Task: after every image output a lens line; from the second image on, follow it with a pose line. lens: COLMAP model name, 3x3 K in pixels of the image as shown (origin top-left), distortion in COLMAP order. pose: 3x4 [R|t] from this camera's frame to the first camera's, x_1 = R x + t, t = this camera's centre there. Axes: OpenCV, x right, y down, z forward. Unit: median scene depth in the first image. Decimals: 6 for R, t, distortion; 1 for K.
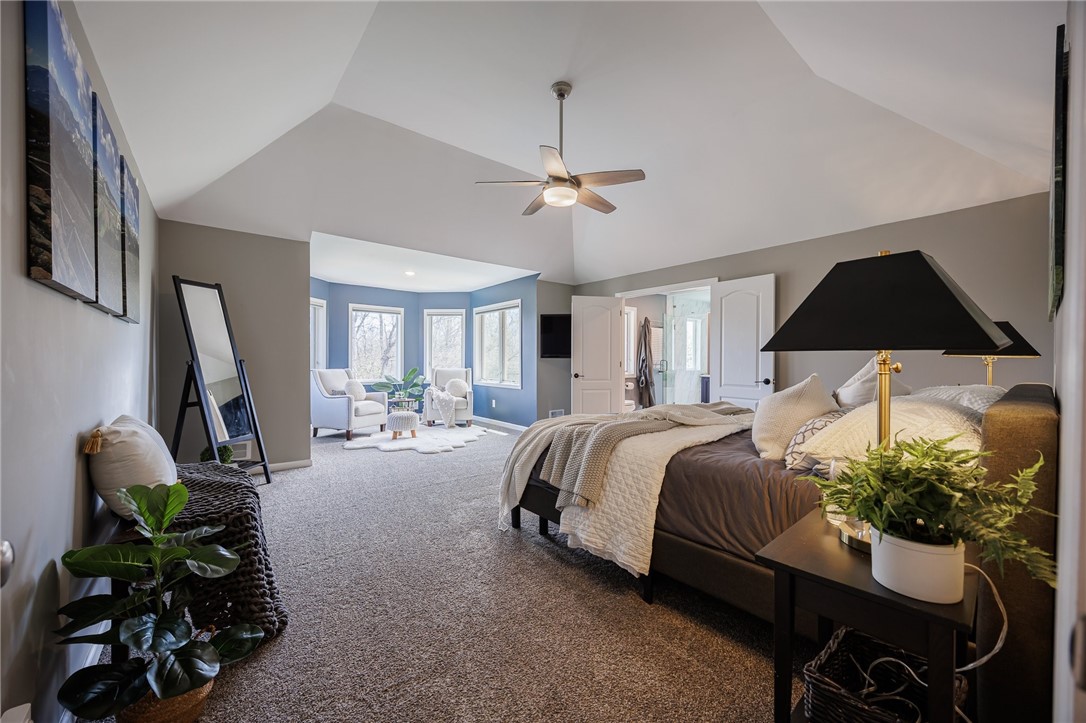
lens RADIAL K [[410.5, 0, 544.7], [0, 410.5, 363.8], [0, 0, 1]] dist [-0.001824, -0.000380]
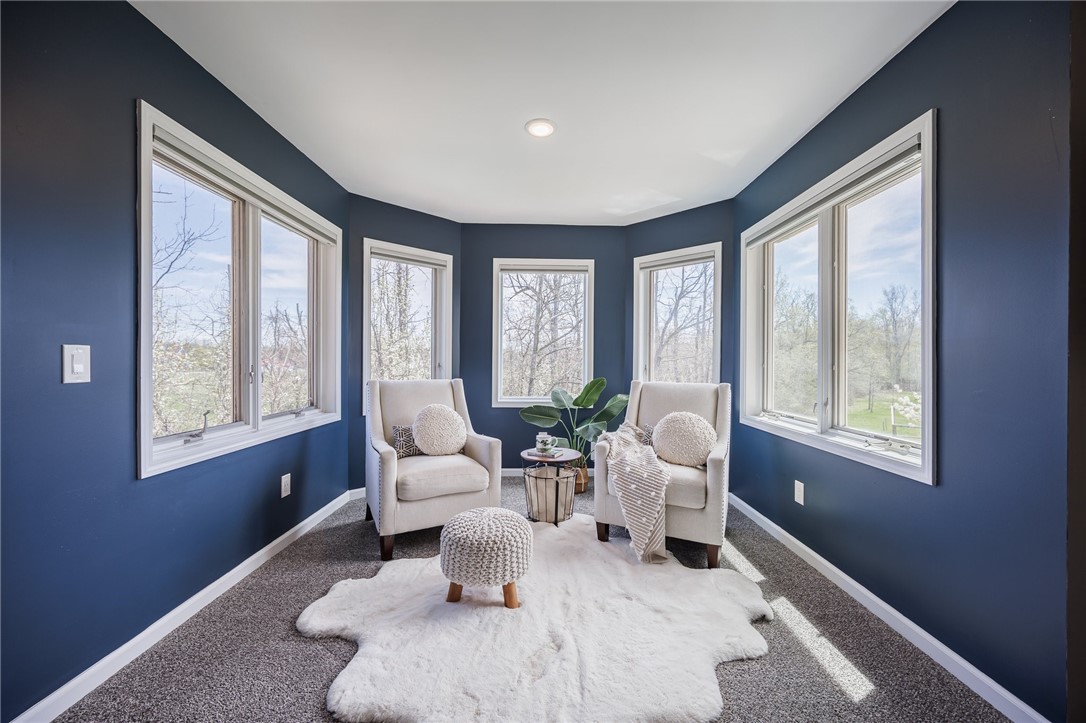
lens RADIAL K [[410.5, 0, 544.7], [0, 410.5, 363.8], [0, 0, 1]] dist [-0.001824, -0.000380]
pose [[0.781020, 0.005570, -0.624481, -0.078048], [-0.004684, 0.999984, 0.003062, -0.007809], [0.624488, 0.000534, 0.781034, 0.609641]]
